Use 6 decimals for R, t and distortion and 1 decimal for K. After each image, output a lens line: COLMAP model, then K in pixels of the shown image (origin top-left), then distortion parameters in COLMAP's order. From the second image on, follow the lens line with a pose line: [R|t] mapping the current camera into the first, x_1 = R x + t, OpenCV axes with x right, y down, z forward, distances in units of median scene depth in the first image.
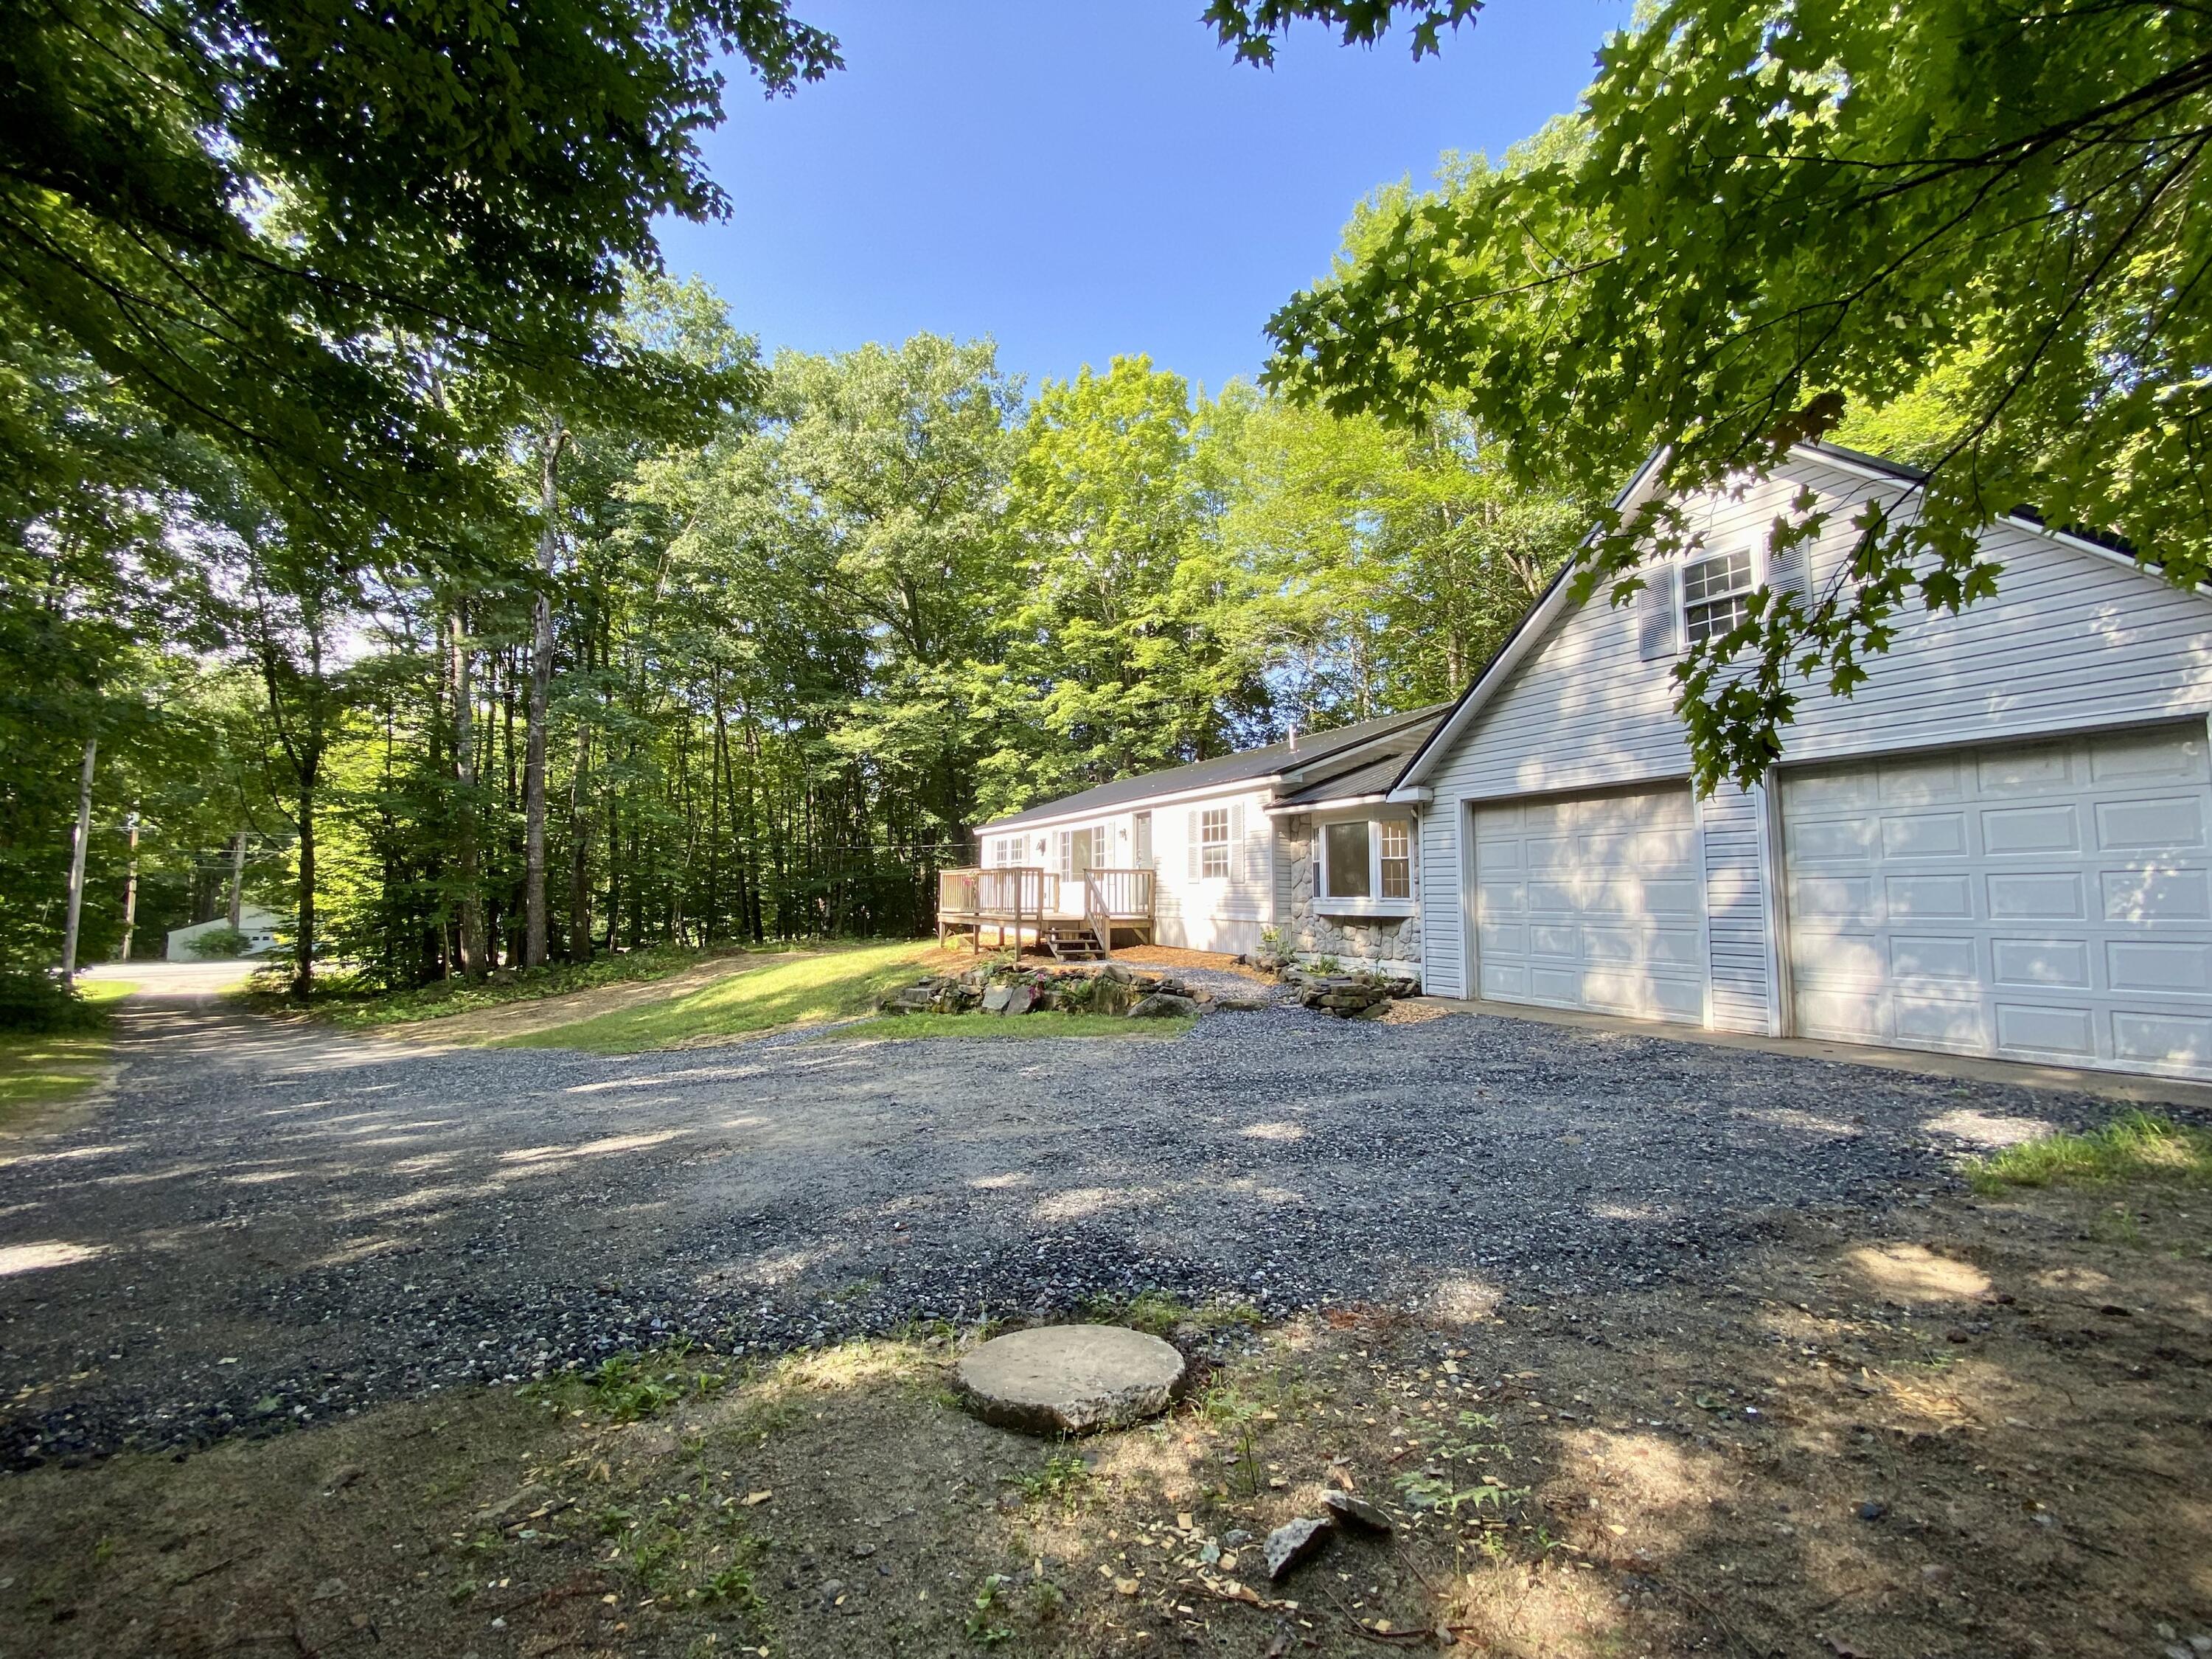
lens RADIAL K [[874.4, 0, 1106.0], [0, 874.4, 829.5], [0, 0, 1]] dist [-0.048375, 0.000085]
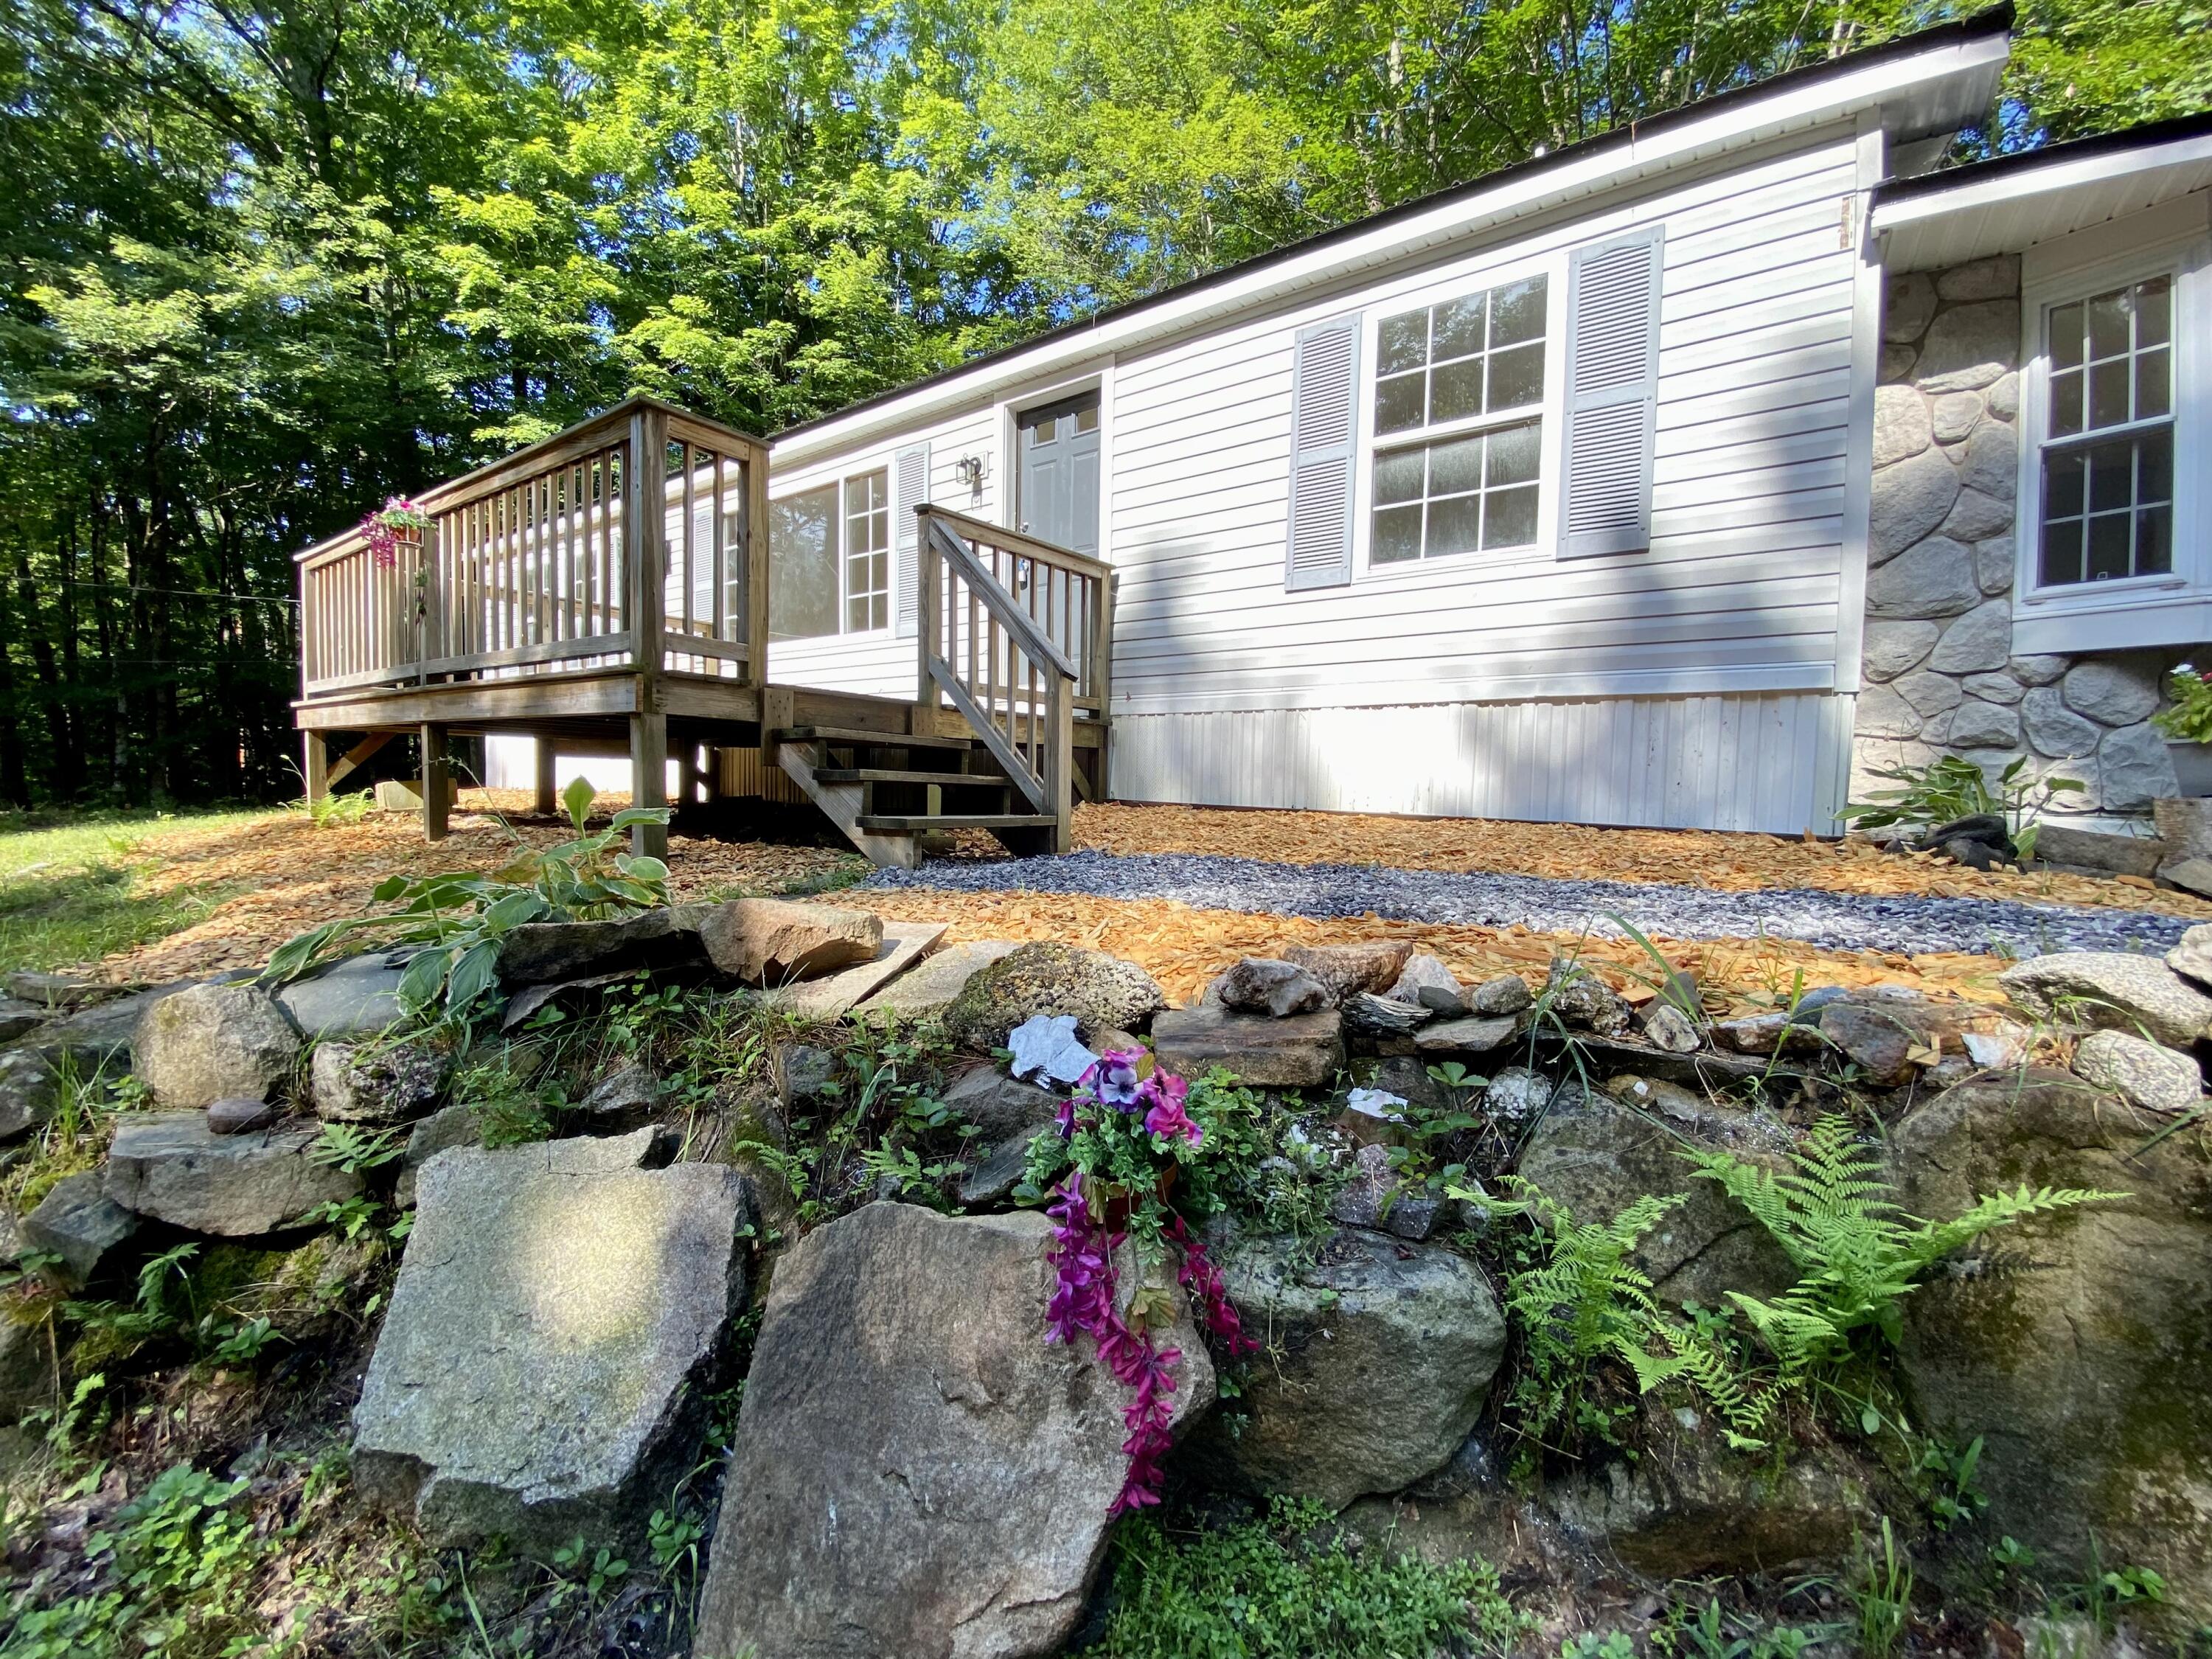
lens RADIAL K [[903.2, 0, 1099.2], [0, 903.2, 817.1], [0, 0, 1]] dist [0.011511, -0.015058]
pose [[0.905435, -0.009871, 0.424371, -0.116710], [-0.043857, 0.992204, 0.116651, 0.128863], [-0.422214, -0.124231, 0.897943, 0.906433]]
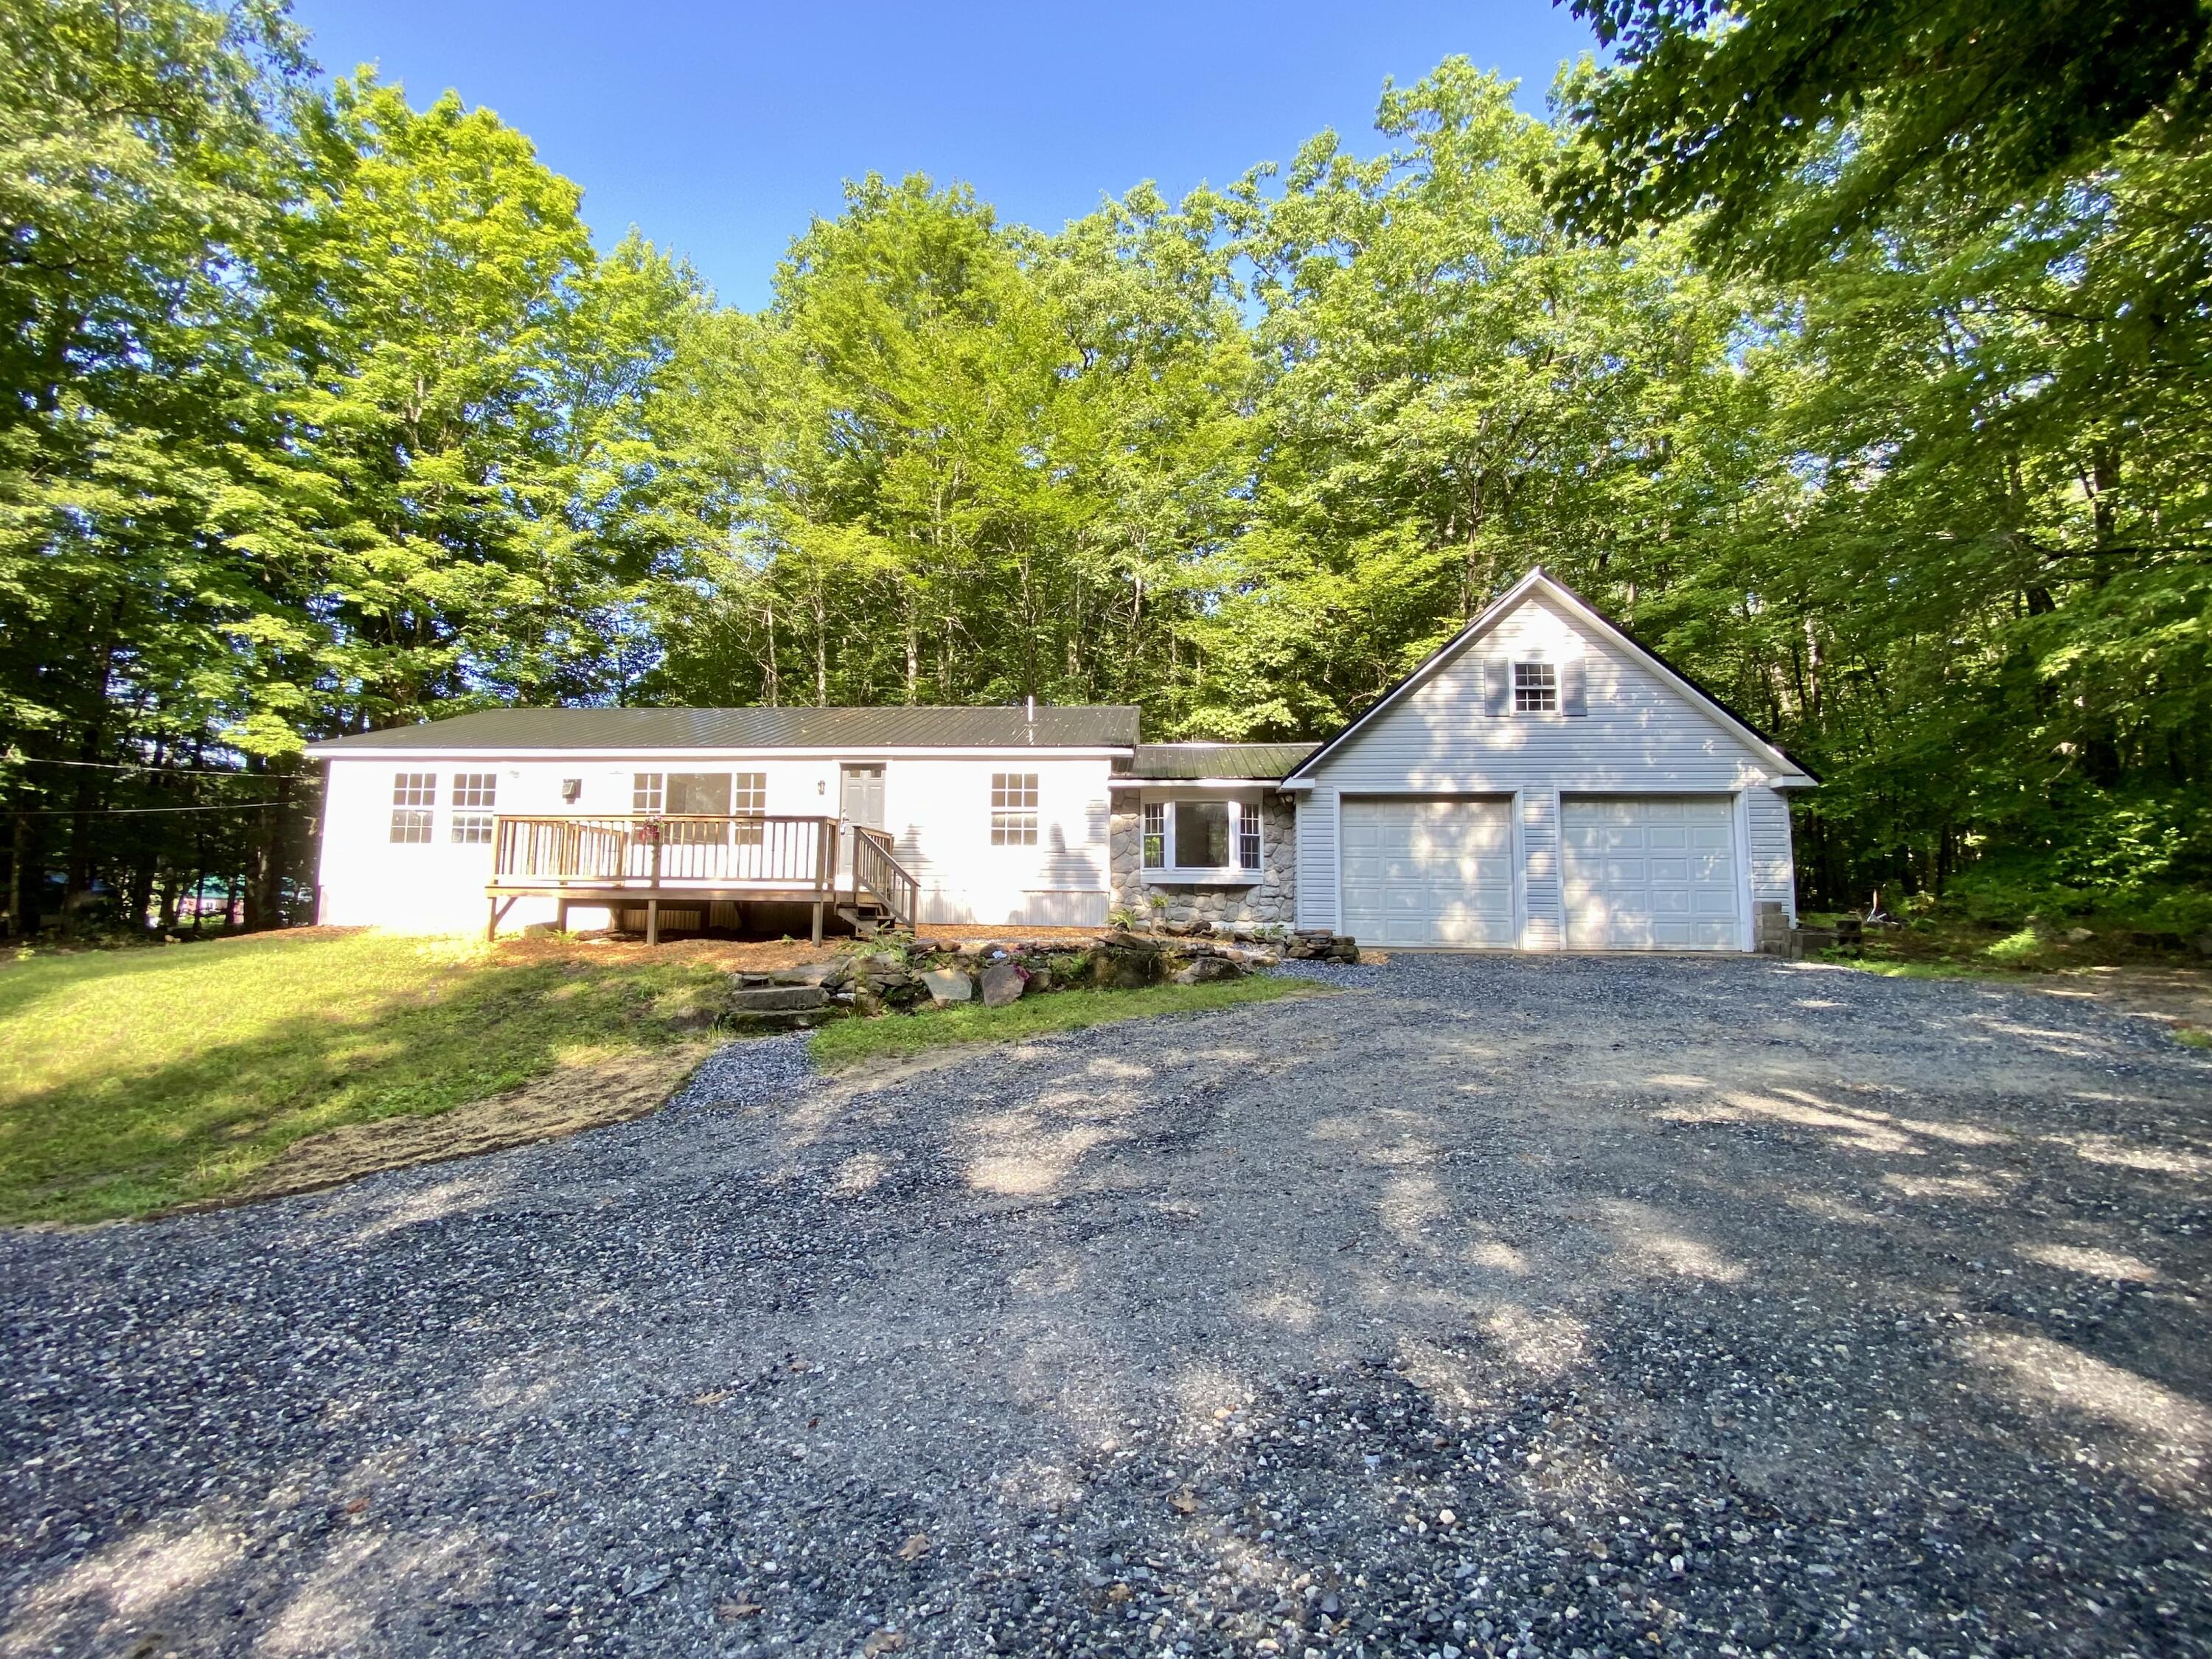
lens RADIAL K [[903.2, 0, 1099.2], [0, 903.2, 817.1], [0, 0, 1]] dist [0.011511, -0.015058]
pose [[0.532318, 0.076483, 0.843082, -0.746495], [-0.070099, 0.996472, -0.046139, 0.073640], [-0.843637, -0.034539, 0.535802, 0.476519]]
